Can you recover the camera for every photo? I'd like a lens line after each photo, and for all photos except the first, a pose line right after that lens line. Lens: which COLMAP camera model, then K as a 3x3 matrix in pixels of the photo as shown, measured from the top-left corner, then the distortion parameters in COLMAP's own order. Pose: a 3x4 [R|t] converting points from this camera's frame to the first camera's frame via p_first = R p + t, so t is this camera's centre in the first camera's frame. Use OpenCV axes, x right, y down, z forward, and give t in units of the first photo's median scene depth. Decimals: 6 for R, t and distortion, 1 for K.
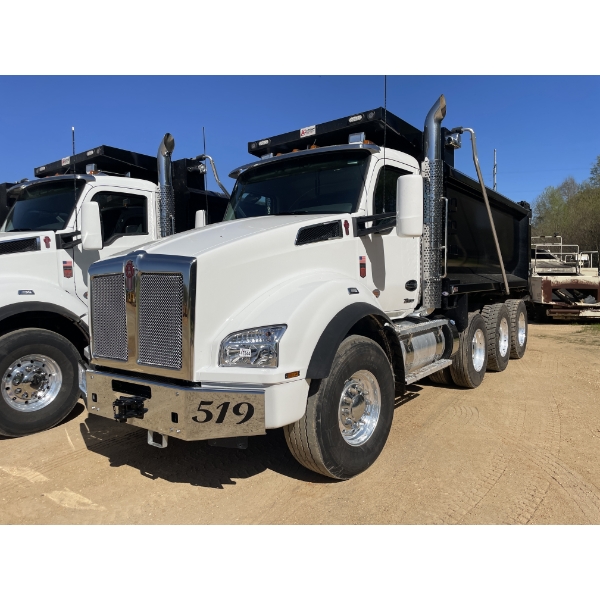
lens RADIAL K [[460.2, 0, 302.4], [0, 460.2, 300.9], [0, 0, 1]] dist [-0.005532, -0.003505]
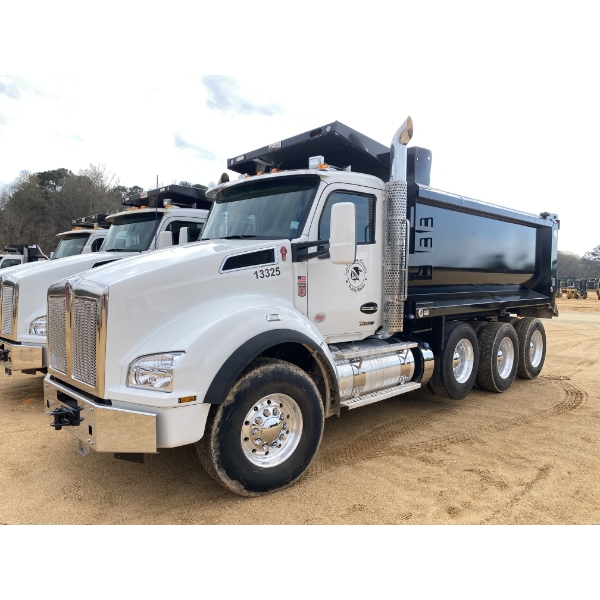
lens RADIAL K [[466.2, 0, 296.4], [0, 466.2, 300.4], [0, 0, 1]] dist [0.000440, -0.000472]
pose [[0.986358, 0.032978, -0.161277, 0.291552], [-0.031919, 0.999449, 0.009153, -0.064647], [0.161490, -0.003880, 0.986867, -0.022922]]
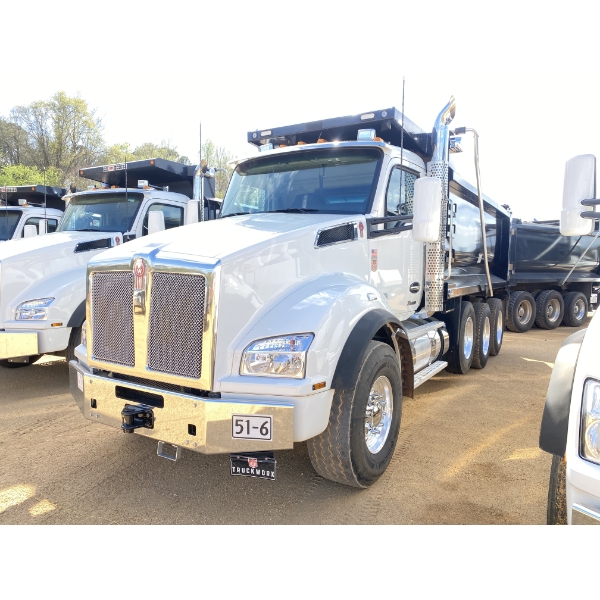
lens RADIAL K [[460.2, 0, 302.4], [0, 460.2, 300.9], [0, 0, 1]] dist [-0.005532, -0.003505]
pose [[0.996195, 0.023512, 0.083921, -0.103545], [-0.025777, 0.999329, 0.026009, -0.029633], [-0.083253, -0.028073, 0.996133, 0.039432]]
